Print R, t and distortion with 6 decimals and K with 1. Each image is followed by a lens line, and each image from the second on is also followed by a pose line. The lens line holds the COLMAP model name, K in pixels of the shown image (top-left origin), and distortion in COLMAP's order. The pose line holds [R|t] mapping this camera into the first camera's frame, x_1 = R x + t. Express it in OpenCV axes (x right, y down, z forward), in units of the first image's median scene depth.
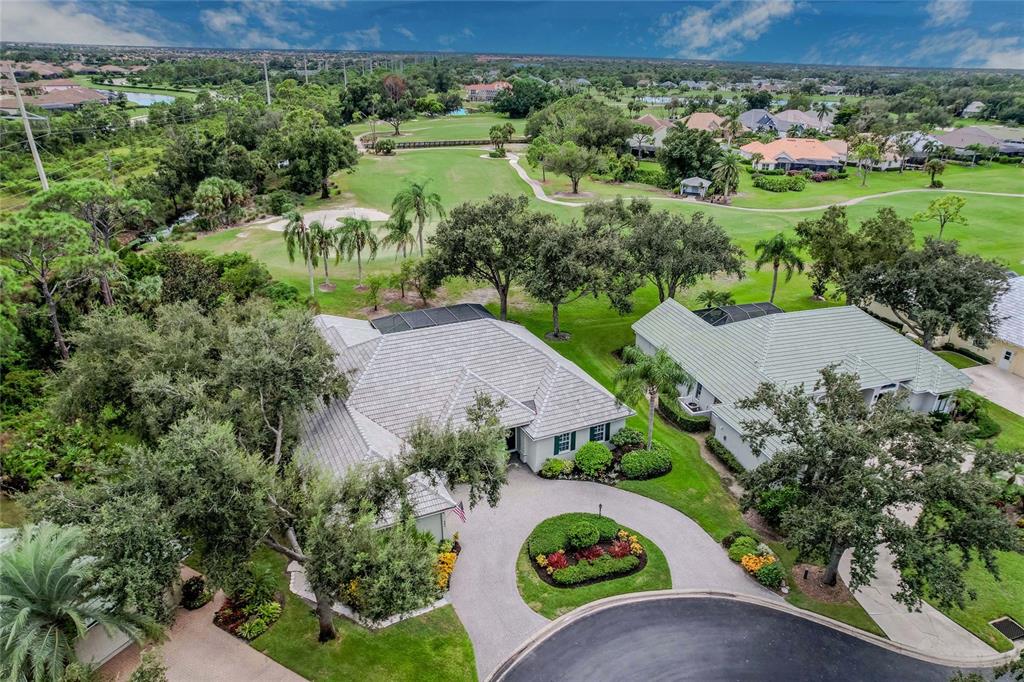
lens RADIAL K [[648.3, 0, 509.9], [0, 648.3, 338.4], [0, 0, 1]] dist [-0.085202, 0.074734]
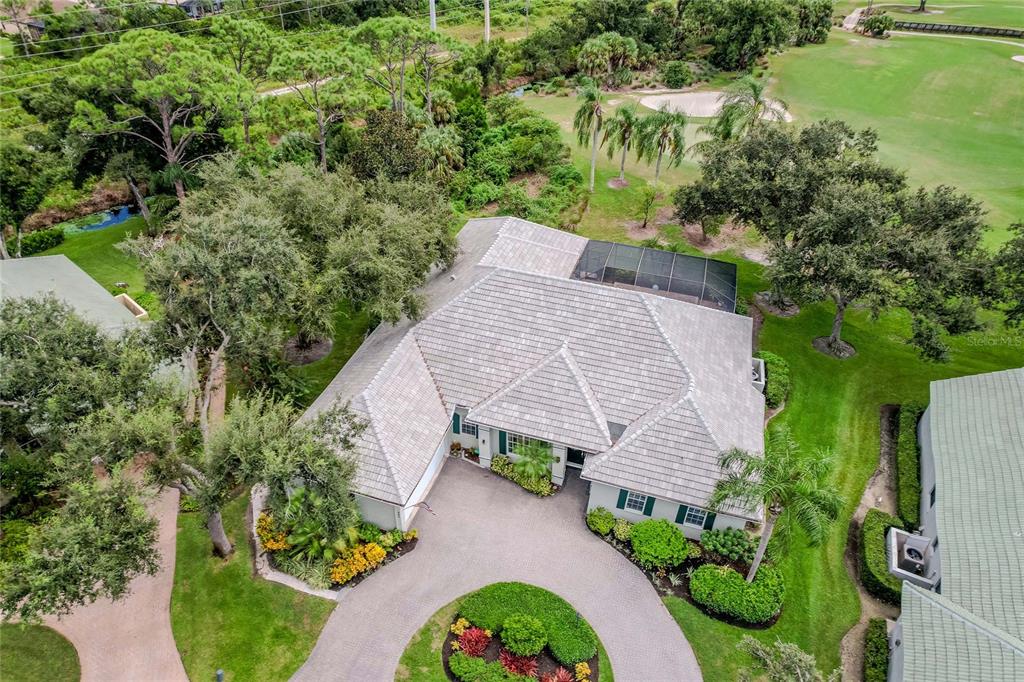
lens RADIAL K [[648.3, 0, 509.9], [0, 648.3, 338.4], [0, 0, 1]] dist [-0.085202, 0.074734]
pose [[0.721223, 0.403496, -0.563053, 0.219675], [-0.288095, 0.913923, 0.285912, -0.114045], [0.629951, -0.043993, 0.775387, 0.273021]]
